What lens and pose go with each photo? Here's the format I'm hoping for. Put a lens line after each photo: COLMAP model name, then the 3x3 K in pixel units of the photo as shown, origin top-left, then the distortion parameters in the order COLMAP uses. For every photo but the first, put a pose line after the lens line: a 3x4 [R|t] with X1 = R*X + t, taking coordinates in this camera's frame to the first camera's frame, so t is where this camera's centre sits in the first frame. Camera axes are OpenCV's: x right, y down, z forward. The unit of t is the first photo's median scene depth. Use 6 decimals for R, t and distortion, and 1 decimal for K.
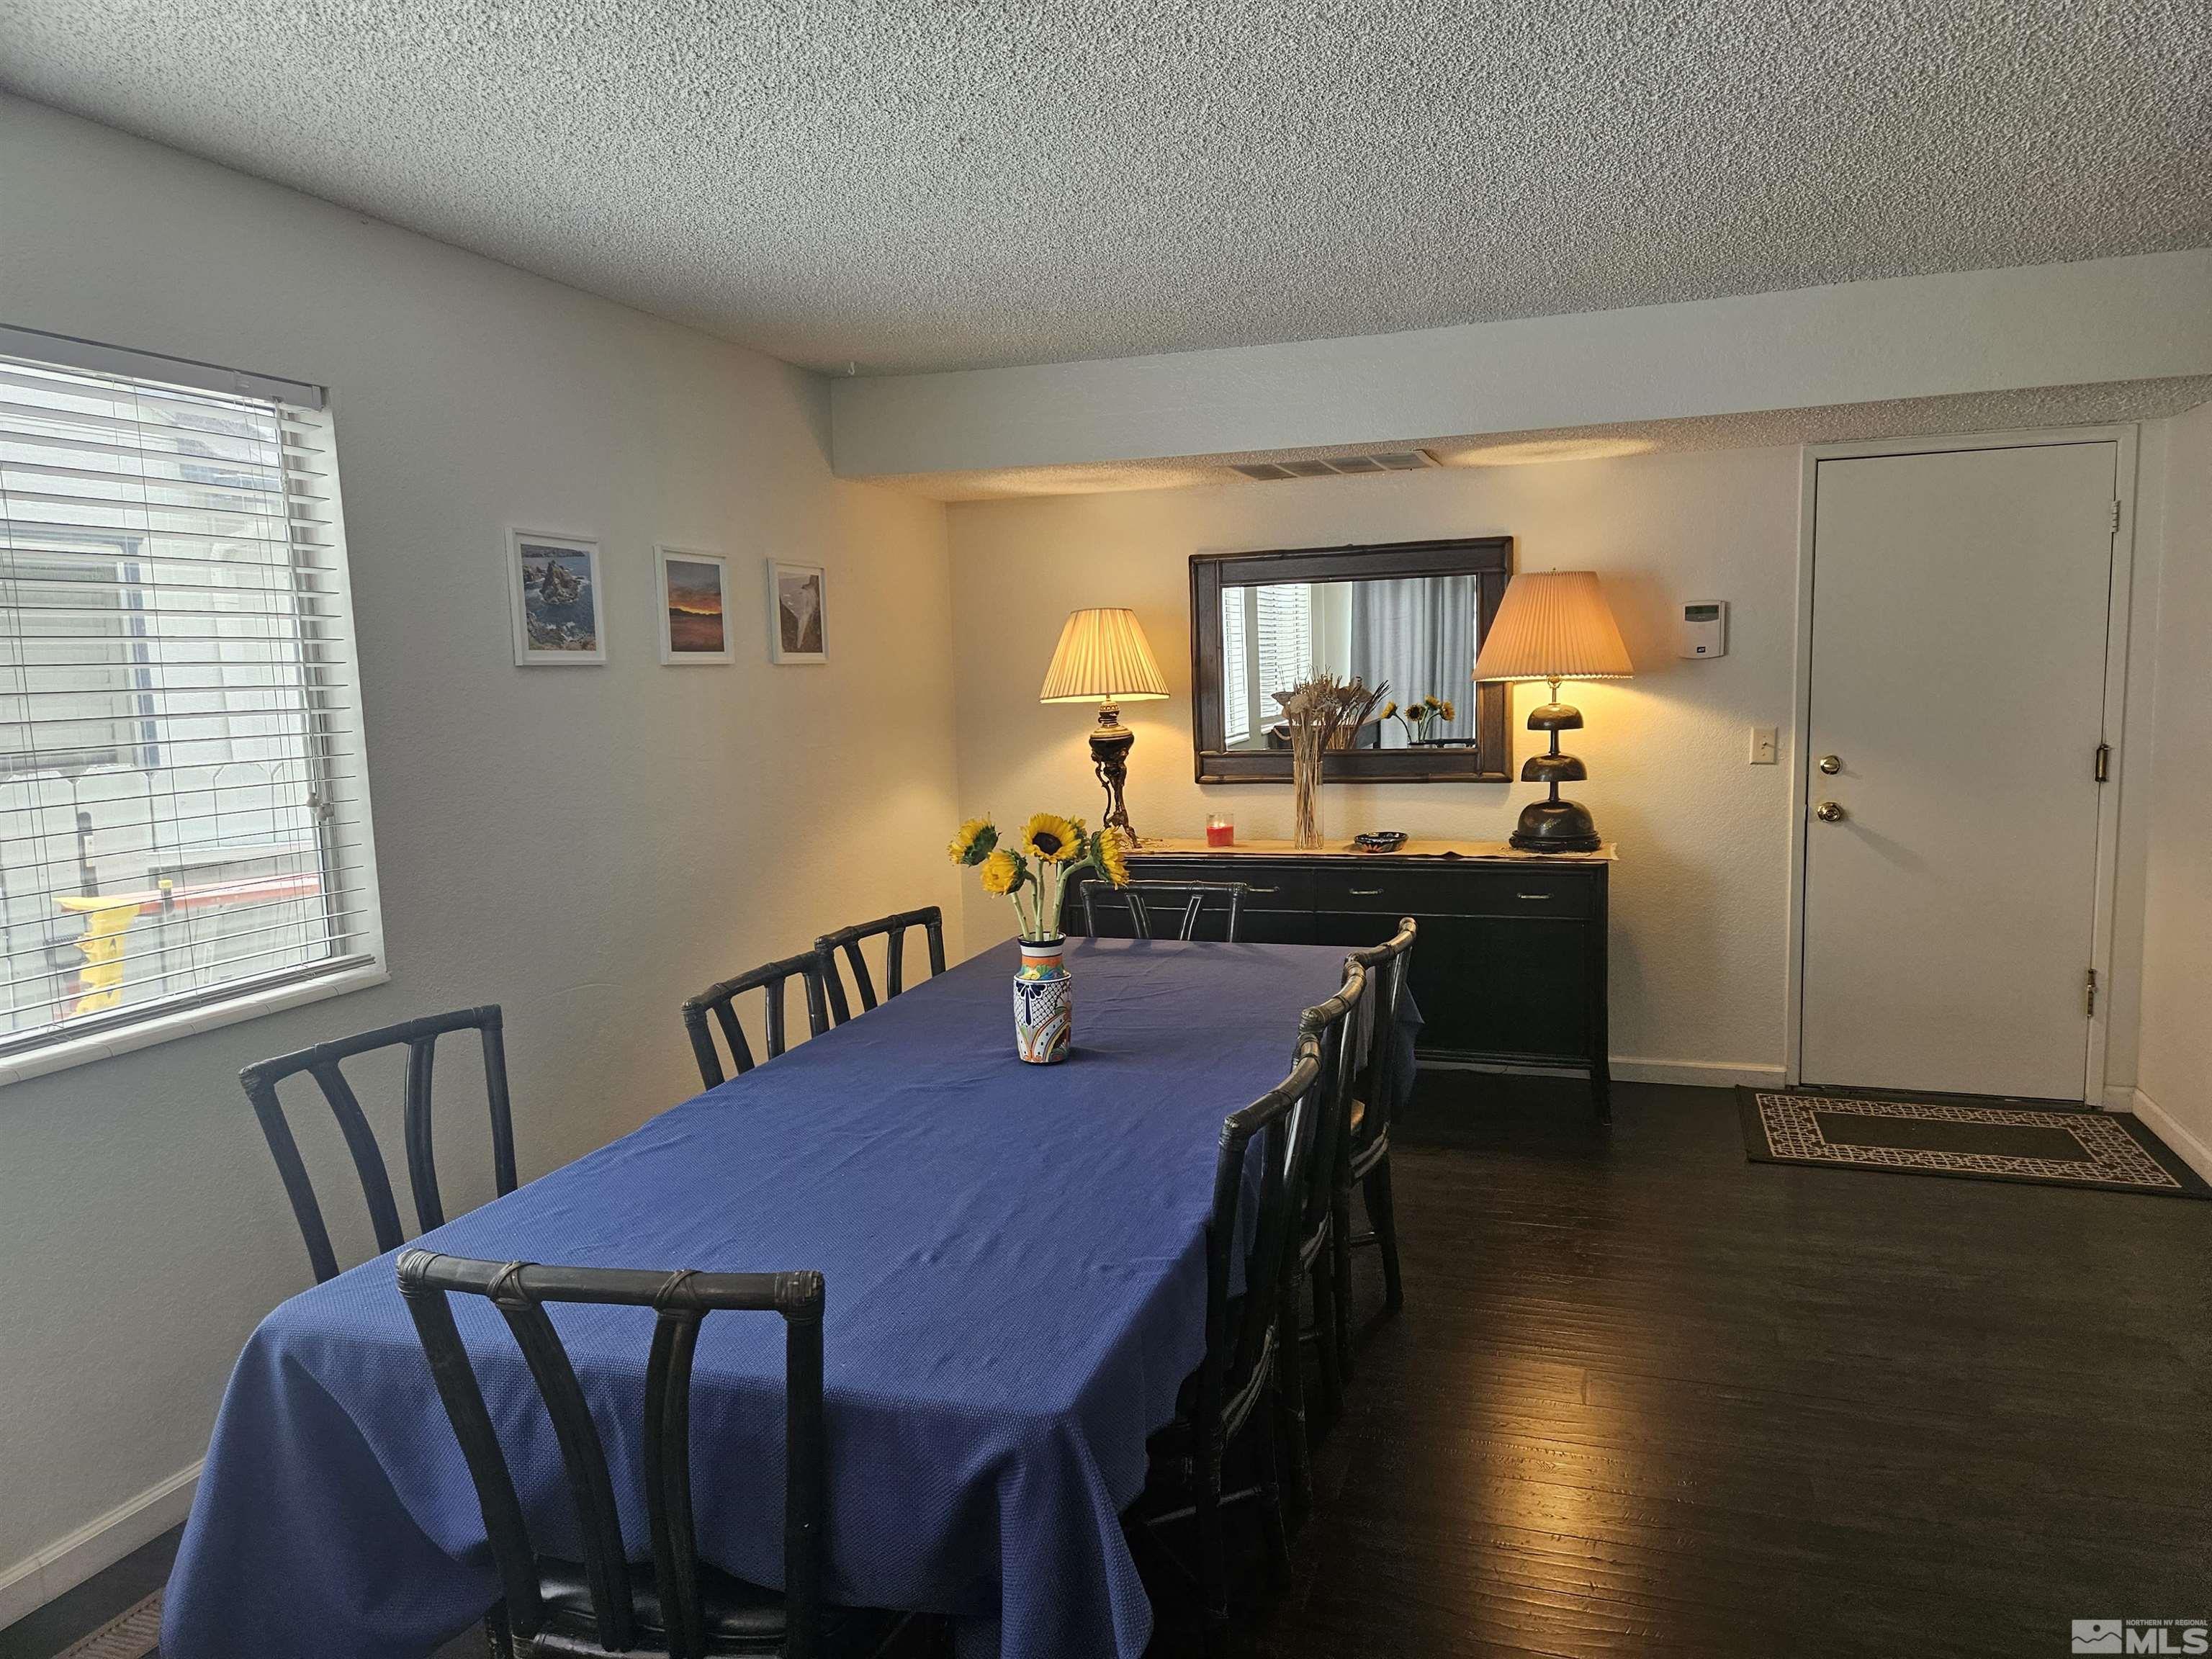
lens RADIAL K [[1467.2, 0, 1106.0], [0, 1467.2, 829.5], [0, 0, 1]] dist [0.004505, 0.005147]
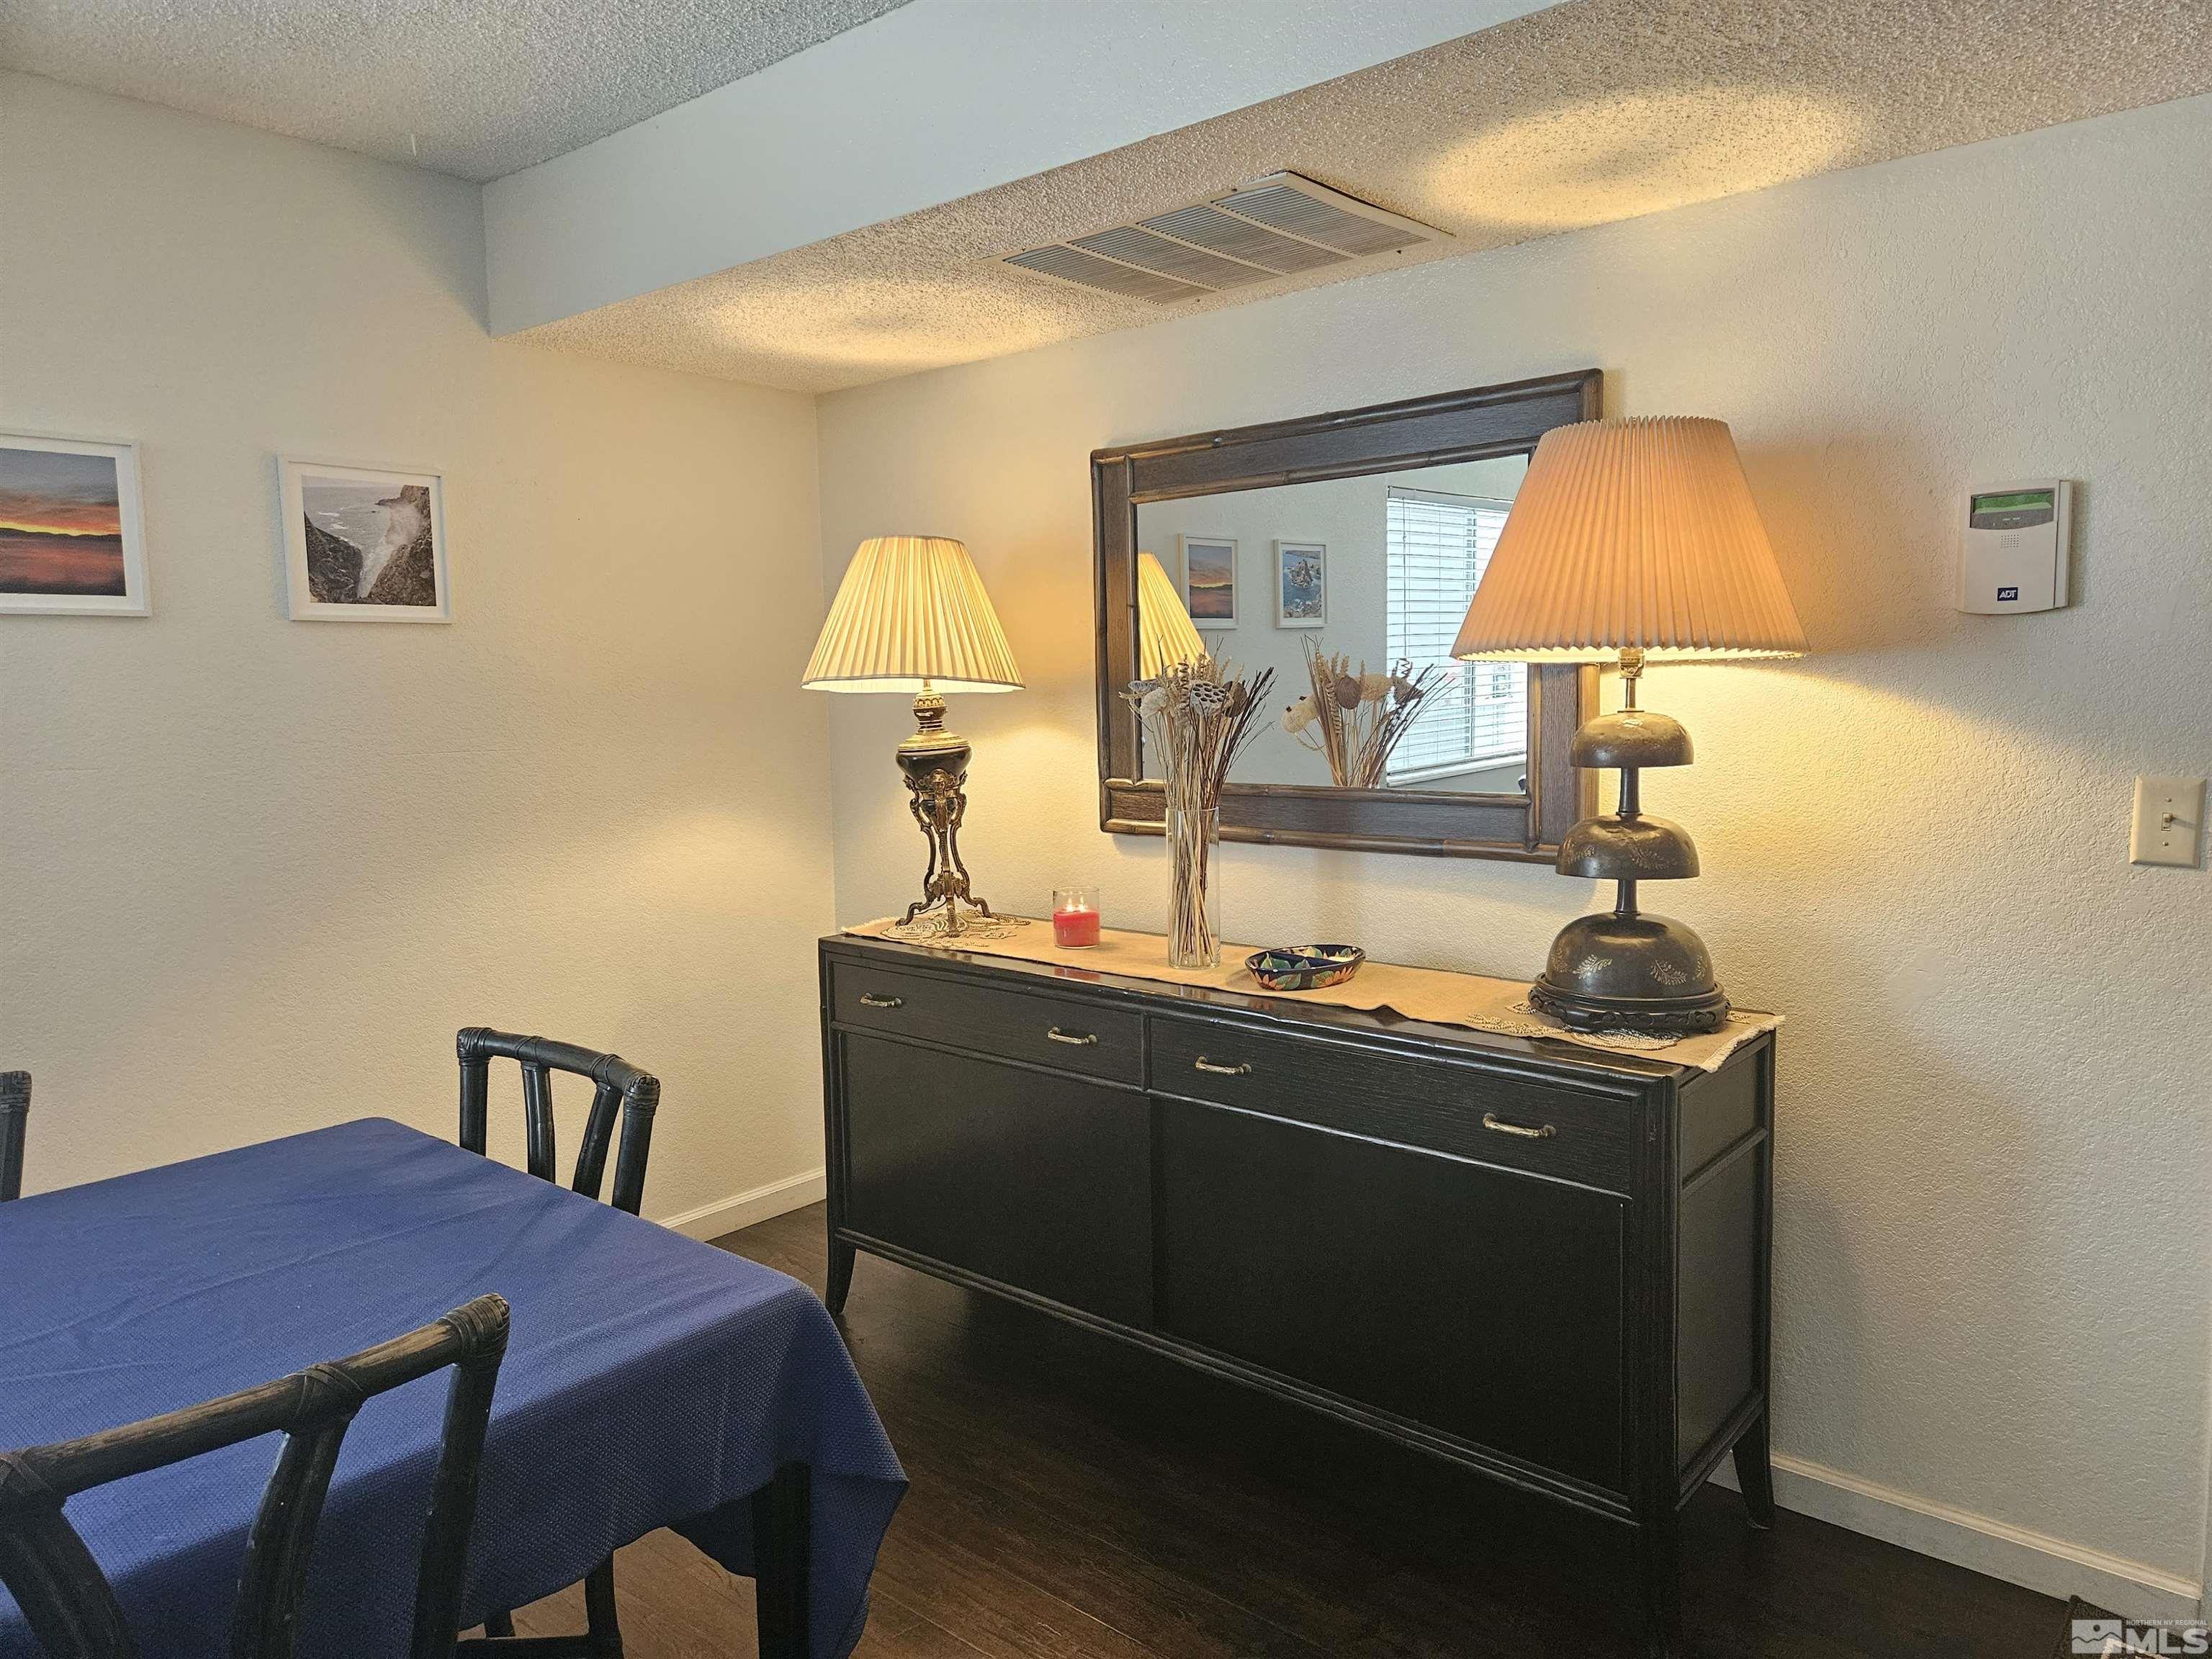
lens RADIAL K [[1467.2, 0, 1106.0], [0, 1467.2, 829.5], [0, 0, 1]] dist [0.004505, 0.005147]
pose [[0.929803, 0.051923, -0.364377, 0.320017], [-0.051725, 0.998608, 0.010309, -0.043748], [0.364406, 0.009262, 0.931194, 0.499718]]
